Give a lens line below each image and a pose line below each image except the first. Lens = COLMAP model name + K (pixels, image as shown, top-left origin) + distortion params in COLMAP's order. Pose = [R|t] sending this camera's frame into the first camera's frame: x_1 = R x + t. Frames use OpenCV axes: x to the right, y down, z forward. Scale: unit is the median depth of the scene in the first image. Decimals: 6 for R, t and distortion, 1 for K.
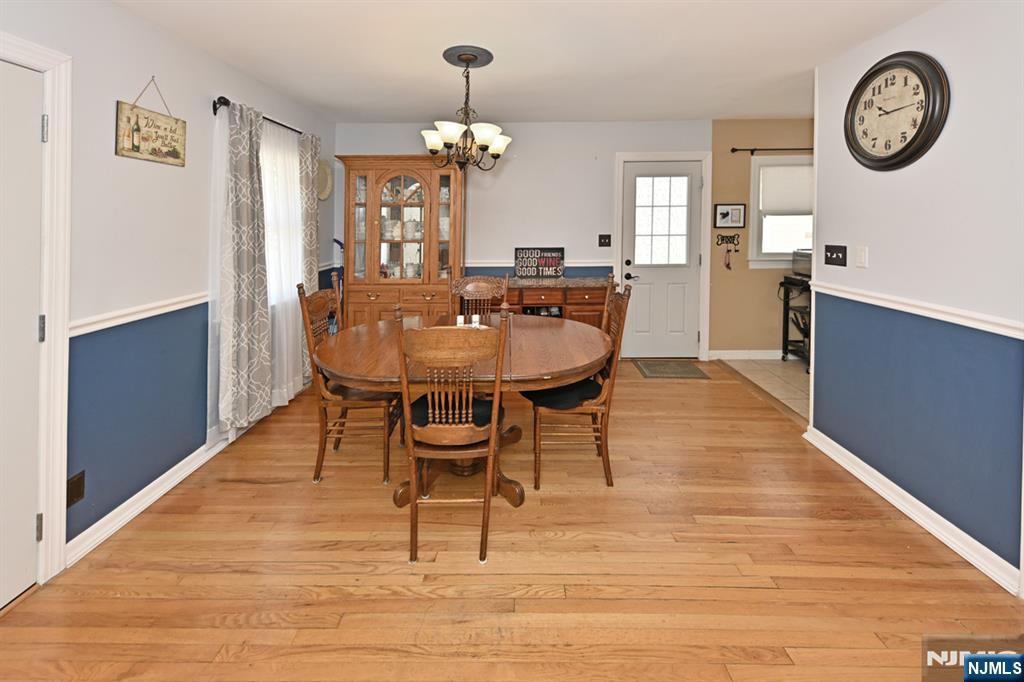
lens RADIAL K [[421.7, 0, 508.6], [0, 421.7, 217.0], [0, 0, 1]] dist [0.004406, -0.001338]
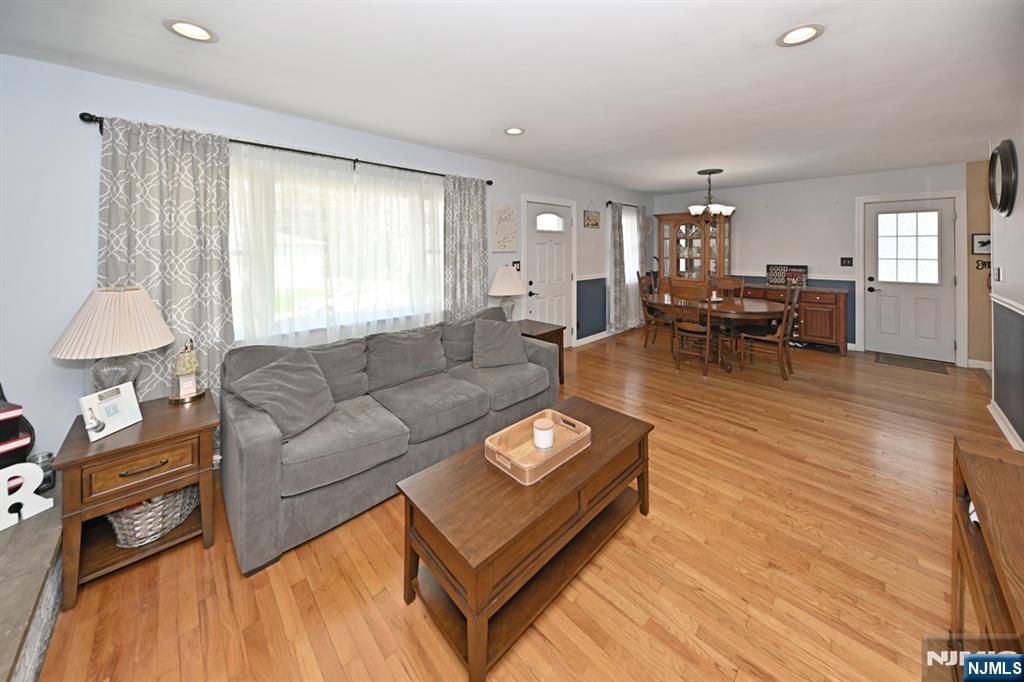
lens RADIAL K [[373.9, 0, 522.7], [0, 373.9, 239.2], [0, 0, 1]] dist [0.009219, -0.001431]
pose [[0.729405, -0.010059, -0.684008, 0.365420], [0.006107, 0.999948, -0.008193, -0.018210], [0.684054, 0.001798, 0.729429, -0.753771]]
